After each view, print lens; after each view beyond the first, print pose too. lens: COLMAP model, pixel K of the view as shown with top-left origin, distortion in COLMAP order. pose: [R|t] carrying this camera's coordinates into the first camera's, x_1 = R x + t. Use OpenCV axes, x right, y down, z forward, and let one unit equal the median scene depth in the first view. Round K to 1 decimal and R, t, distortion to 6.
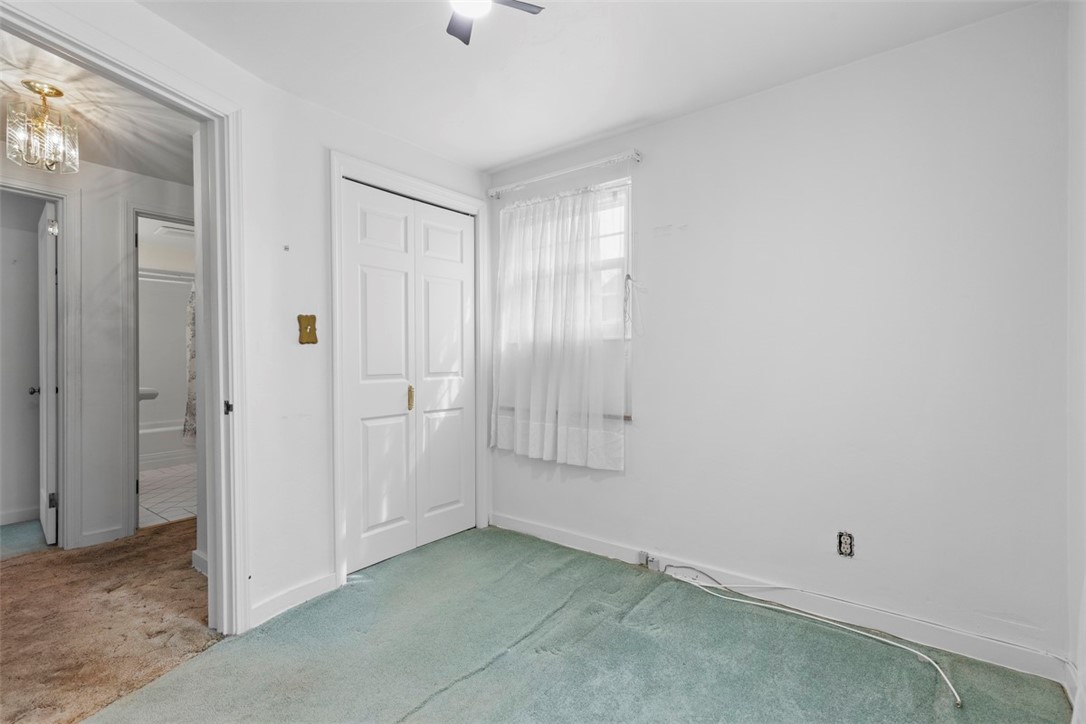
lens RADIAL K [[494.8, 0, 546.4], [0, 494.8, 365.2], [0, 0, 1]] dist [0.003533, 0.000273]
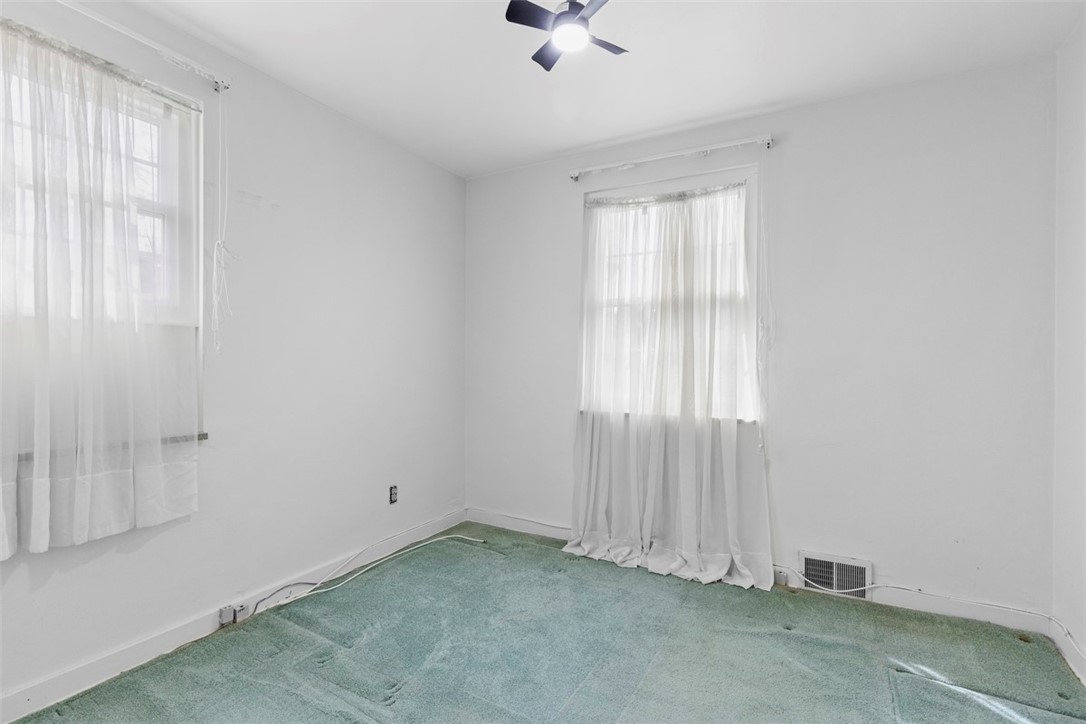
lens RADIAL K [[494.8, 0, 546.2], [0, 494.8, 363.3], [0, 0, 1]] dist [0.003533, 0.000273]
pose [[-0.152532, -0.002501, 0.988295, -0.623432], [-0.002255, 0.999995, 0.002182, -0.002048], [-0.988296, -0.001895, -0.152537, 0.617097]]
